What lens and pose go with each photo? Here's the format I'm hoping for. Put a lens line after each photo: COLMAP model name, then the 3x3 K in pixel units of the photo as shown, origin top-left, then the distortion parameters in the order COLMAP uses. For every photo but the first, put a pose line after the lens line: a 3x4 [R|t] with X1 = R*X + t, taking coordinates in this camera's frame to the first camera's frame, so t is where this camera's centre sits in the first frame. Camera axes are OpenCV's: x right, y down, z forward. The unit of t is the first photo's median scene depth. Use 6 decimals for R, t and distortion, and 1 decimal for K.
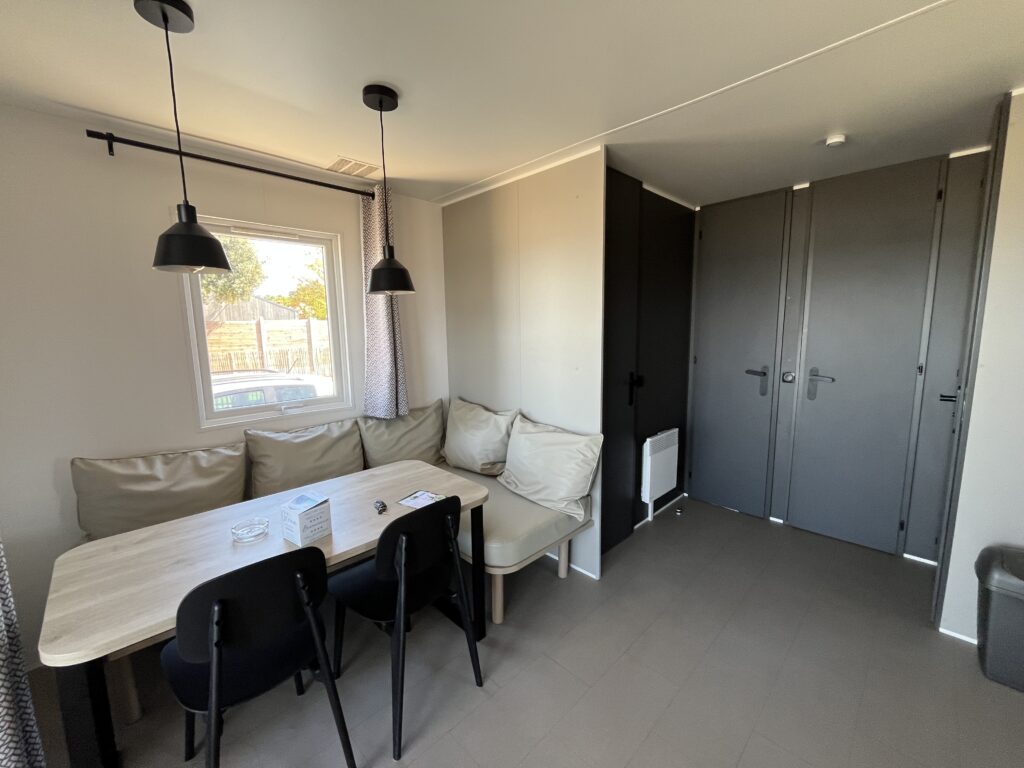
lens RADIAL K [[416.5, 0, 512.0], [0, 416.5, 384.0], [0, 0, 1]] dist [-0.000983, -0.000344]
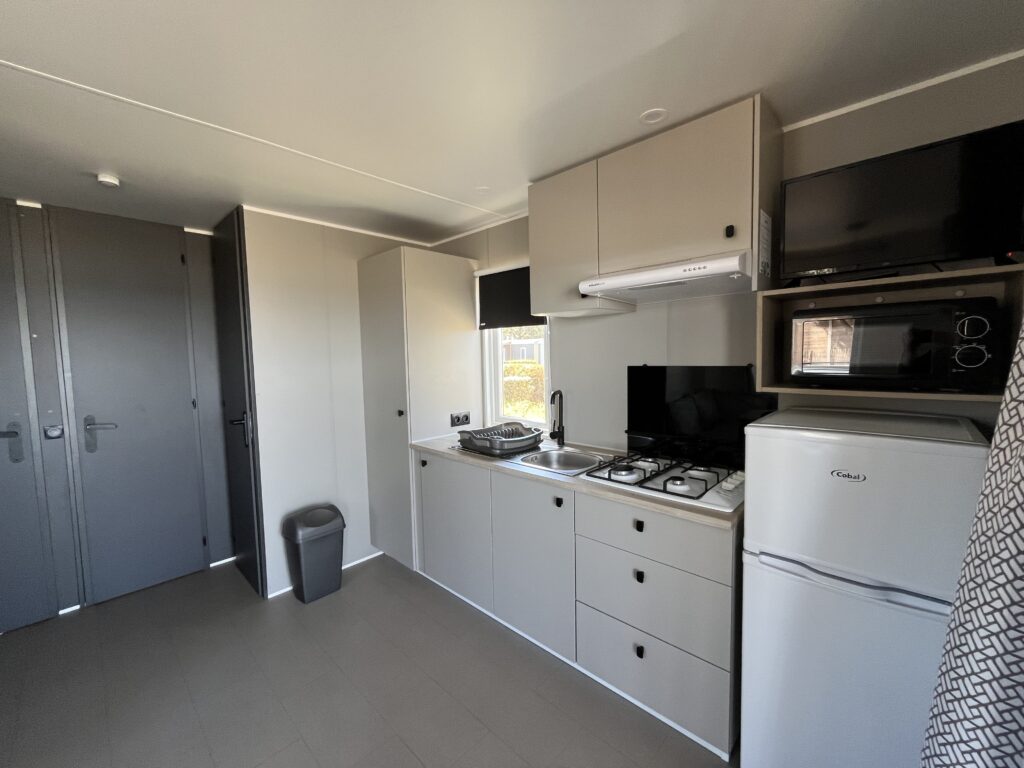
lens RADIAL K [[416.5, 0, 512.0], [0, 416.5, 384.0], [0, 0, 1]] dist [-0.000983, -0.000344]
pose [[-0.027558, -0.053920, 0.998165, -0.191912], [0.157165, 0.985891, 0.057596, -0.016401], [-0.987188, 0.158464, -0.018694, 0.123132]]
